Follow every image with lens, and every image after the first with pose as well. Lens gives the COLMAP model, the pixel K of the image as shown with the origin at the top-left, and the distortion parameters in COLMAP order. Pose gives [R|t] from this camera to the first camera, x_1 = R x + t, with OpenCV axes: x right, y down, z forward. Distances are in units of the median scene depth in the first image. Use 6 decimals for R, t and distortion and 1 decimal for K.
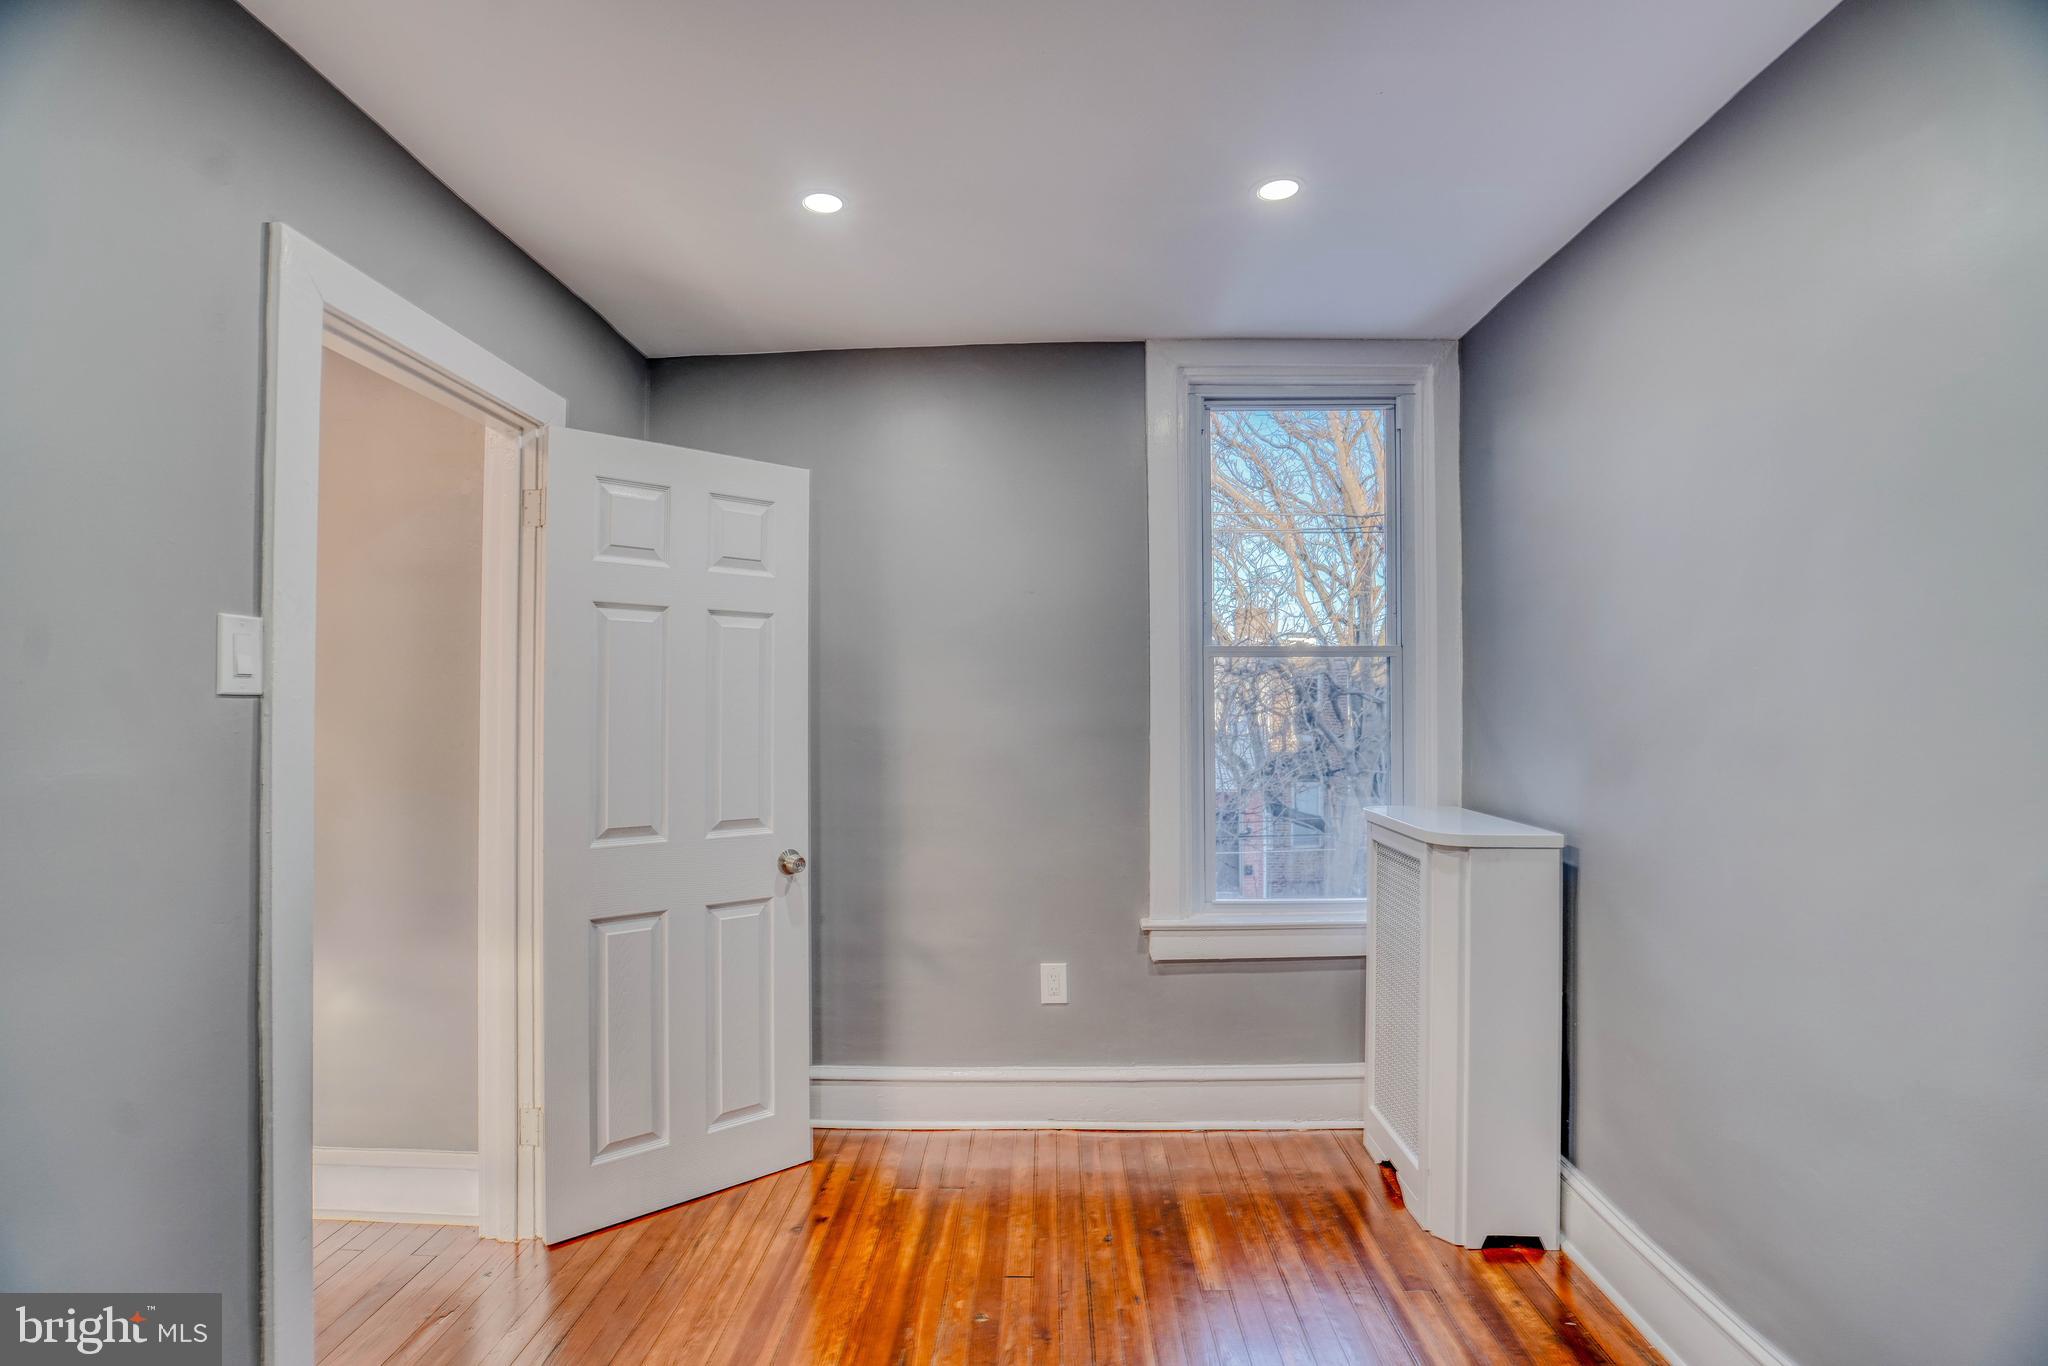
lens RADIAL K [[1038.1, 0, 1023.0], [0, 1038.1, 689.1], [0, 0, 1]] dist [-0.064158, 0.046357]
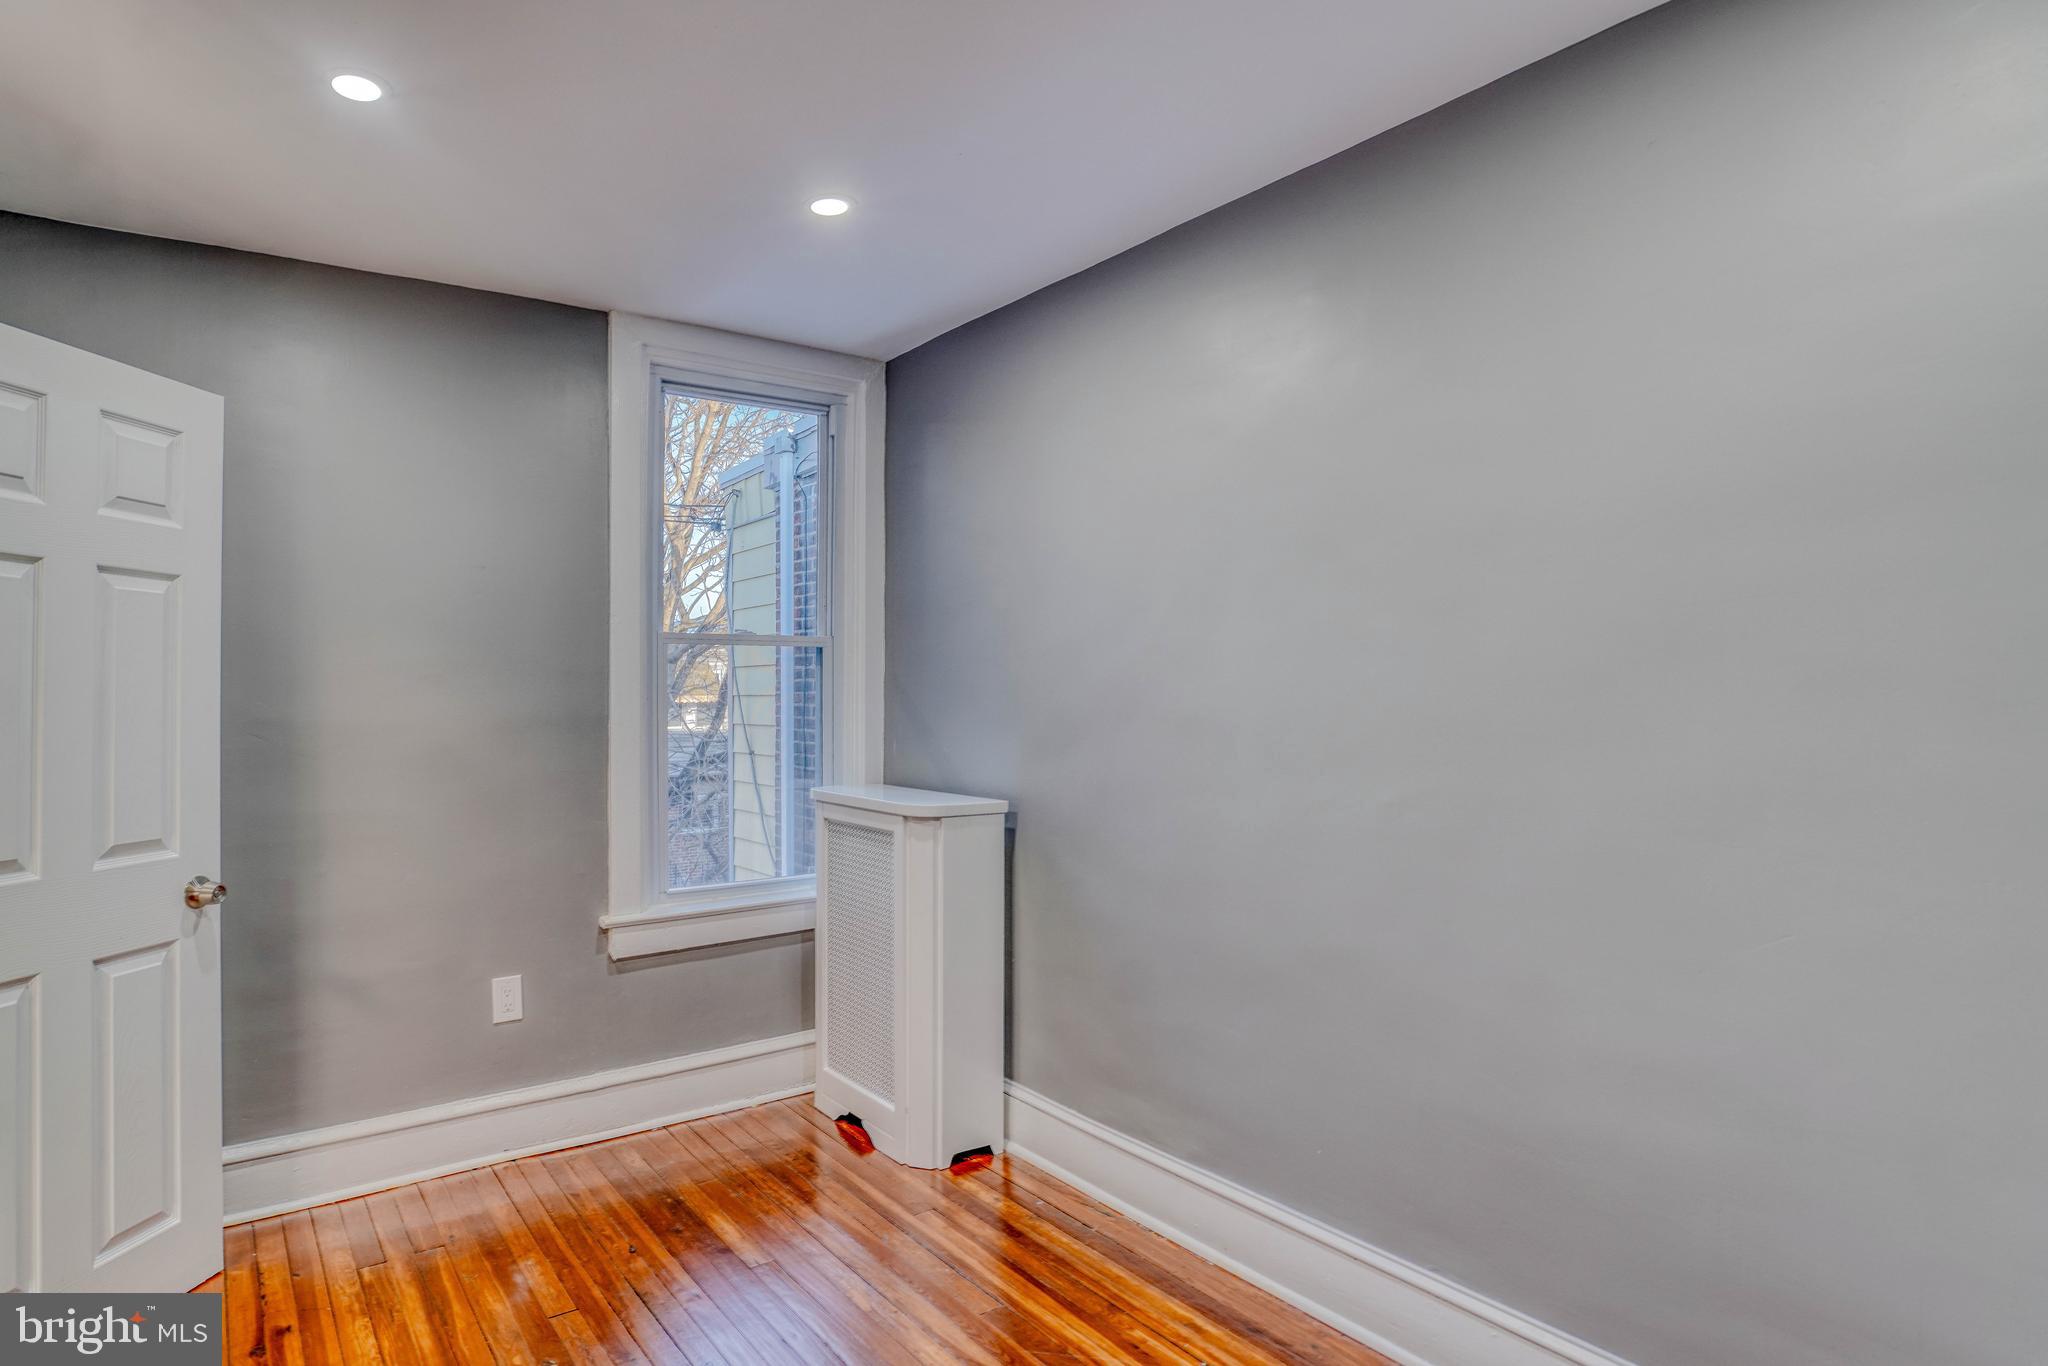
lens RADIAL K [[1103.9, 0, 862.8], [0, 1103.9, 674.9], [0, 0, 1]] dist [-0.049510, 0.037609]
pose [[0.825779, 0.008239, 0.563934, -0.289111], [-0.007200, 0.999966, -0.004065, 0.001964], [-0.563948, -0.000703, 0.825810, 0.032967]]
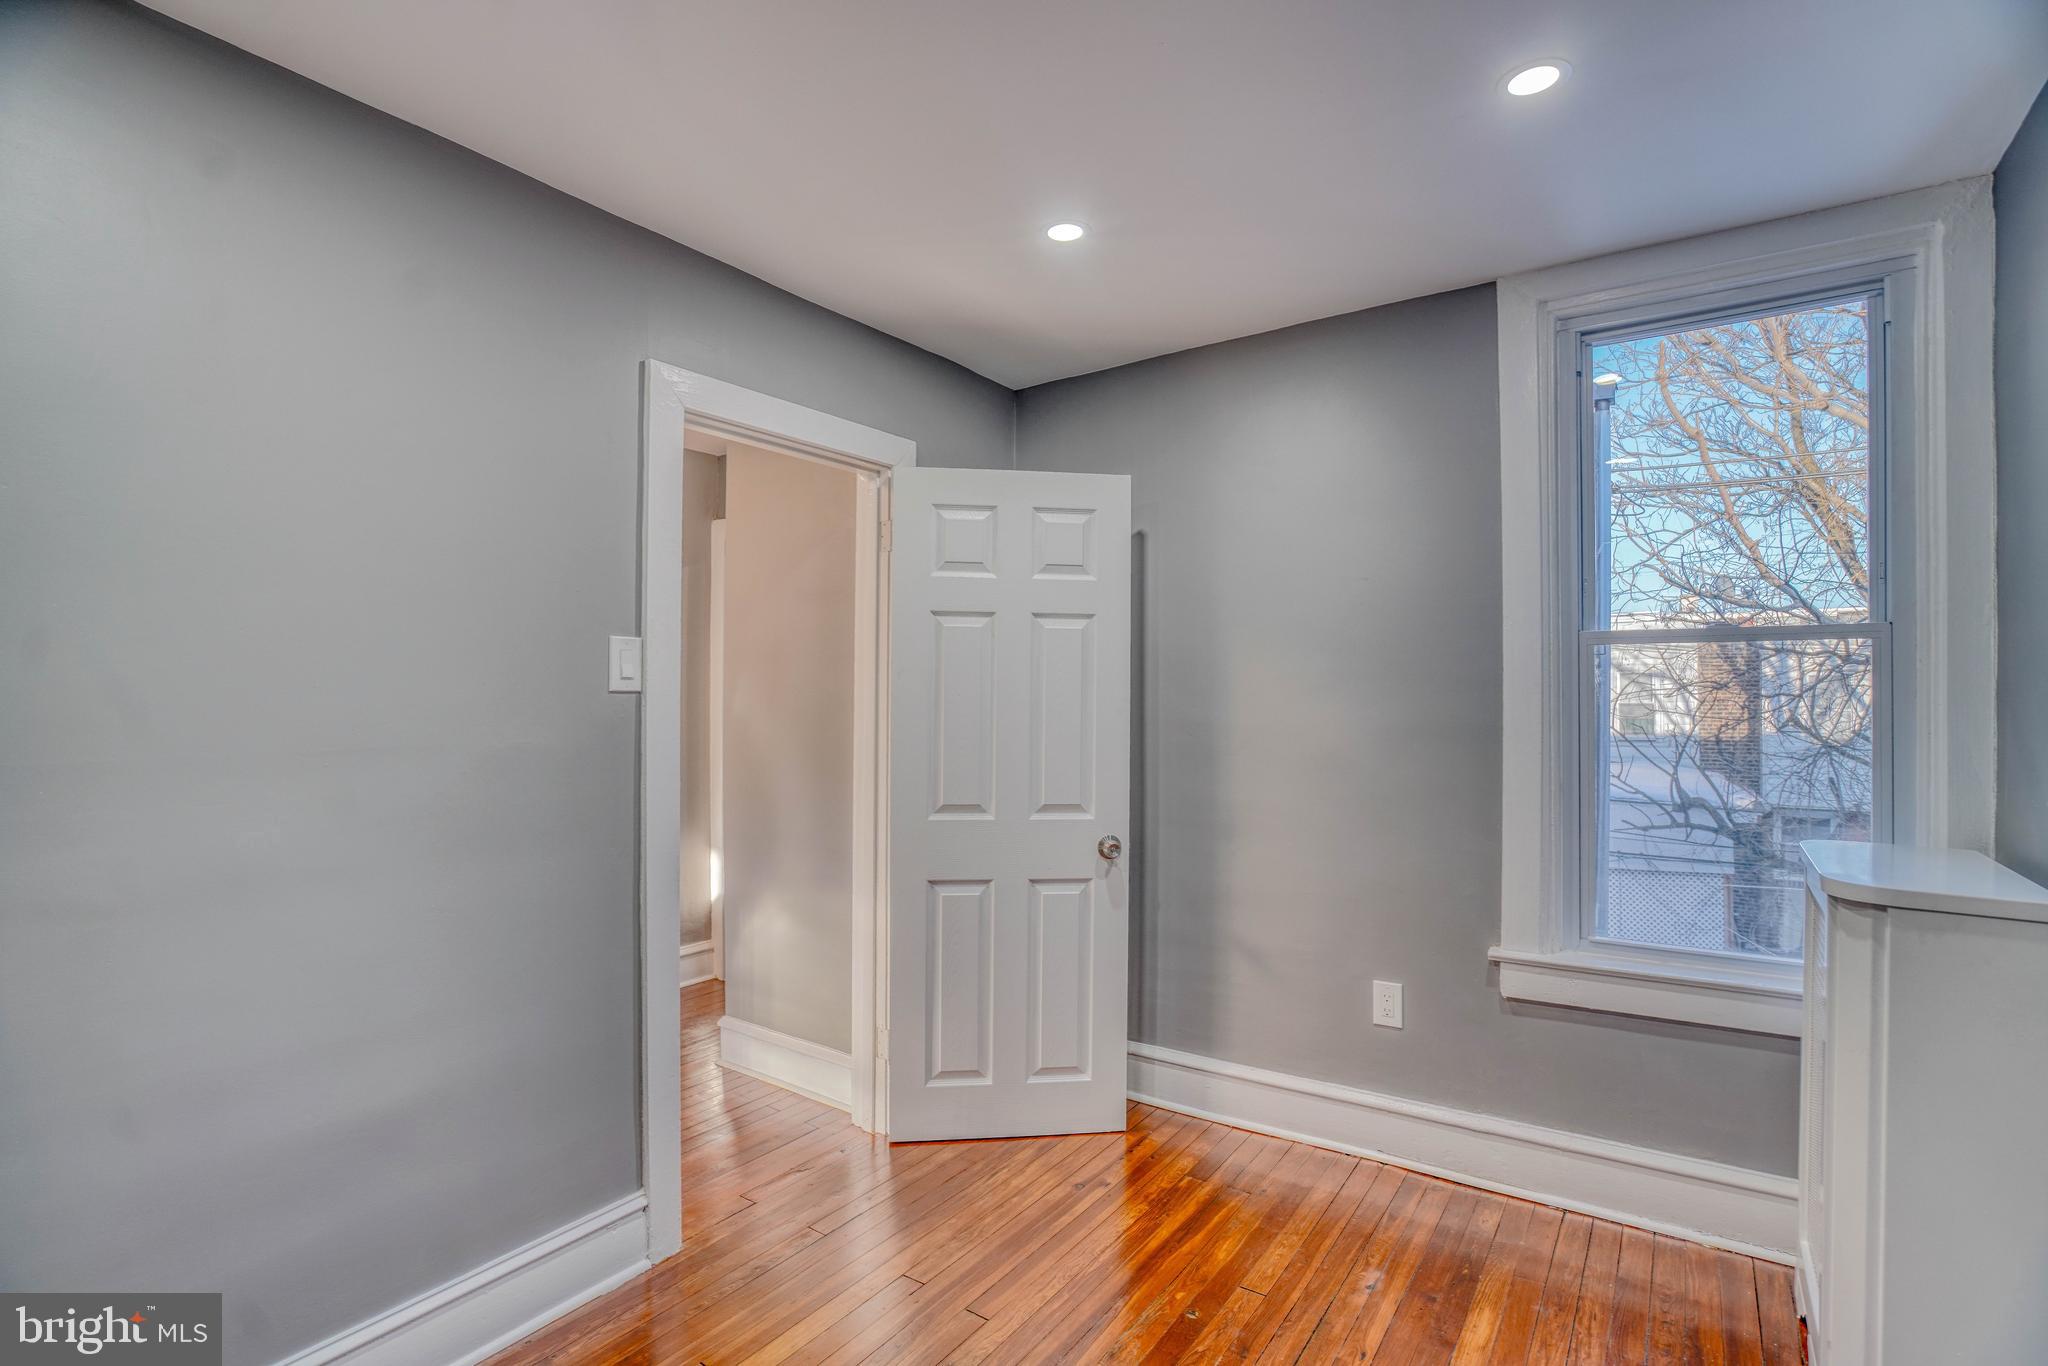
lens RADIAL K [[1029.3, 0, 973.0], [0, 1029.3, 693.0], [0, 0, 1]] dist [-0.059436, 0.027817]
pose [[0.814965, 0.002383, -0.579506, 0.283462], [0.004554, 0.999934, 0.010516, -0.003303], [0.579493, -0.011210, 0.814900, 0.060837]]
